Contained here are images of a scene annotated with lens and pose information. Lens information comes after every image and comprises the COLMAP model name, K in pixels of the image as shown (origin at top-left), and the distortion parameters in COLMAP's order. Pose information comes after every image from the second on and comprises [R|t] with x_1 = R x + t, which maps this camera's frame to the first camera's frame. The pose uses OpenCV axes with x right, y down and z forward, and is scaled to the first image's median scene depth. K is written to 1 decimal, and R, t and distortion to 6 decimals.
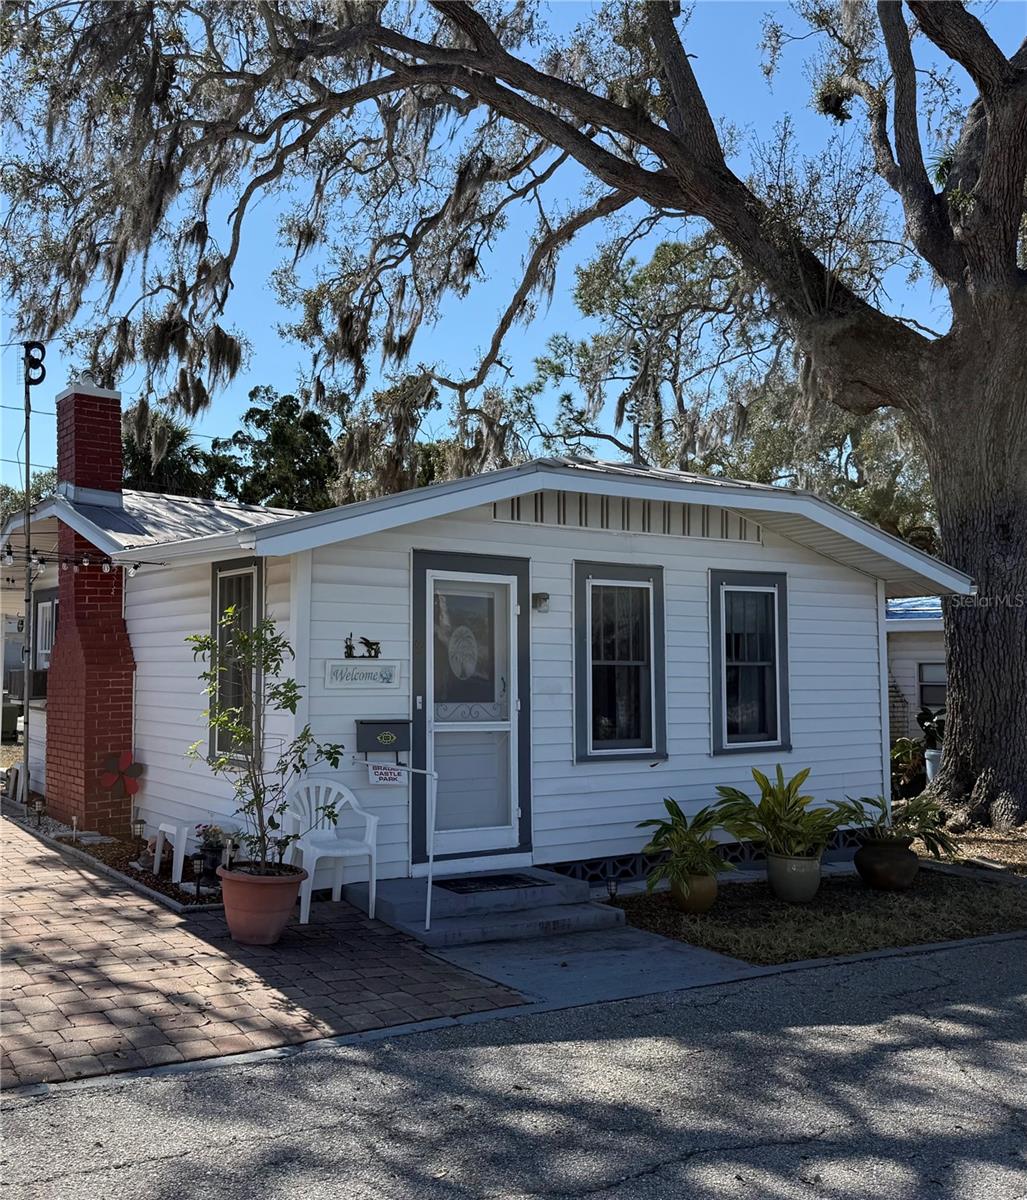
lens RADIAL K [[1131.5, 0, 513.5], [0, 1131.5, 600.0], [0, 0, 1]] dist [0.081919, -0.185506]
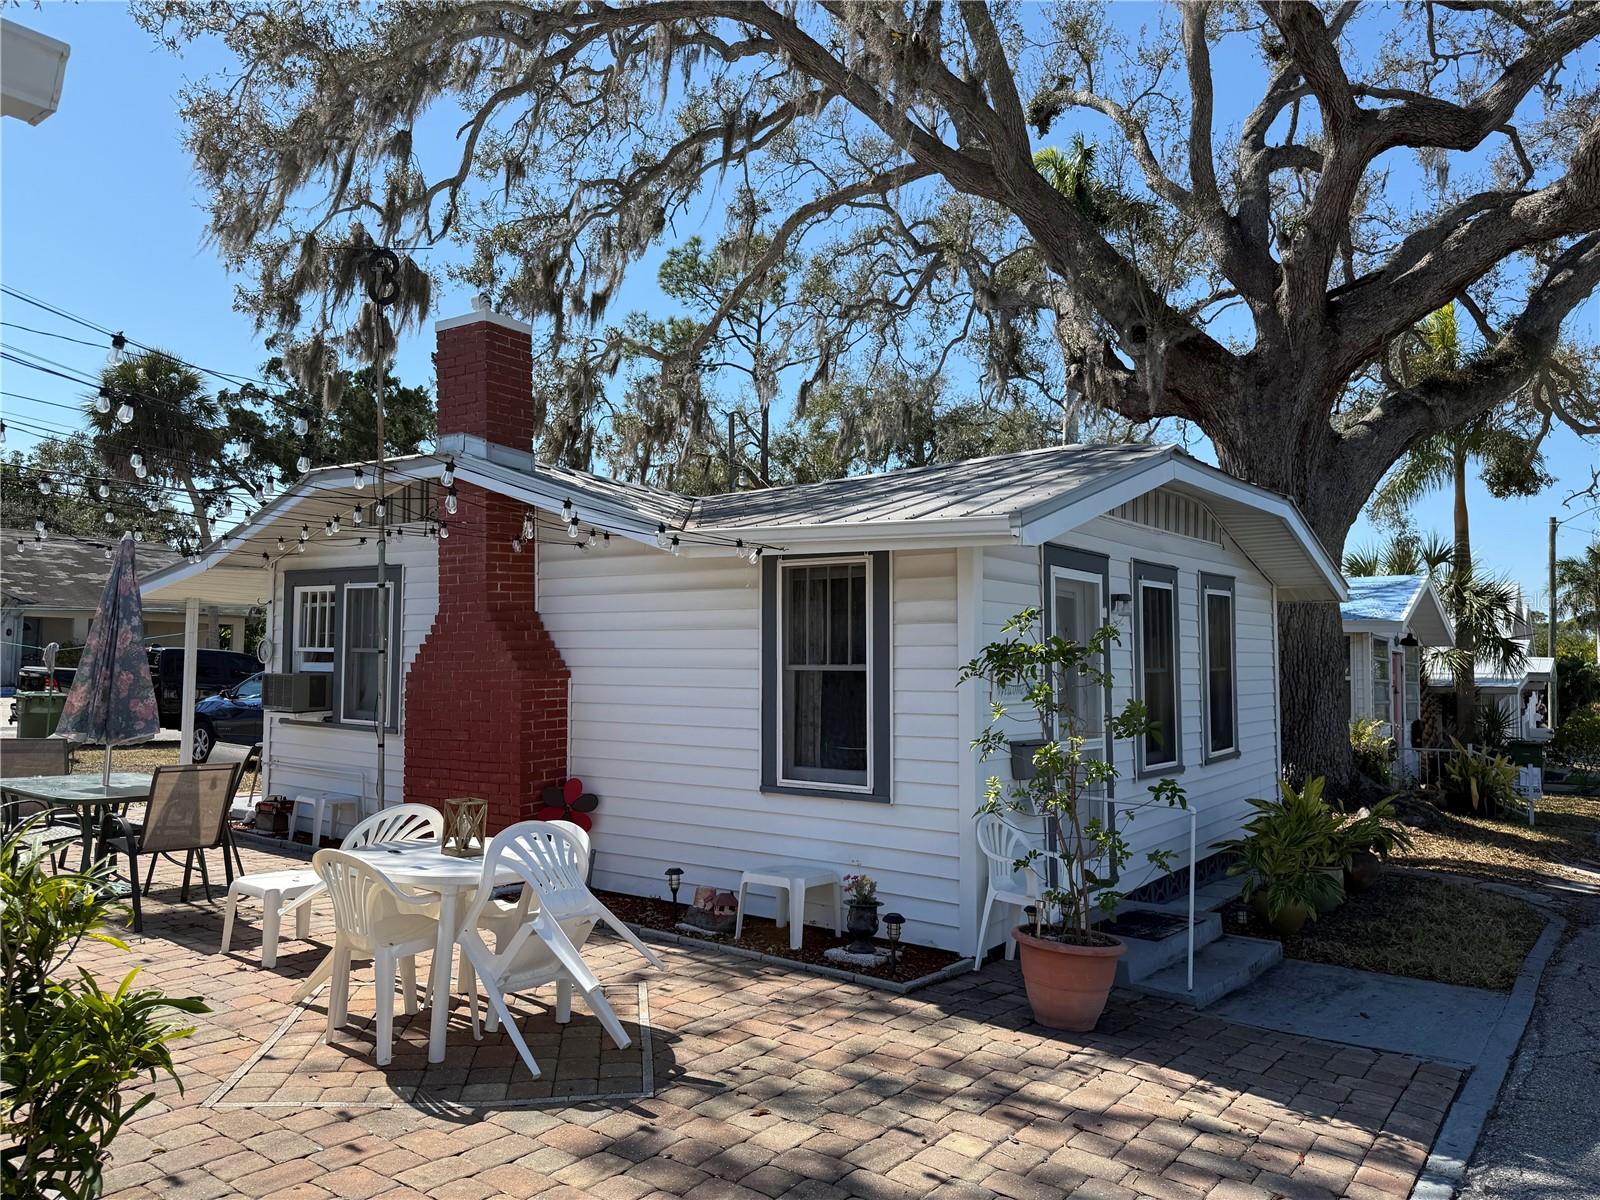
lens RADIAL K [[1113.1, 0, 800.0], [0, 1113.1, 600.0], [0, 0, 1]] dist [-0.006655, -0.007941]
pose [[0.941190, 0.021085, 0.337220, -0.342686], [-0.024951, 0.999663, 0.007134, -0.001123], [-0.336956, -0.015128, 0.941399, 0.168529]]
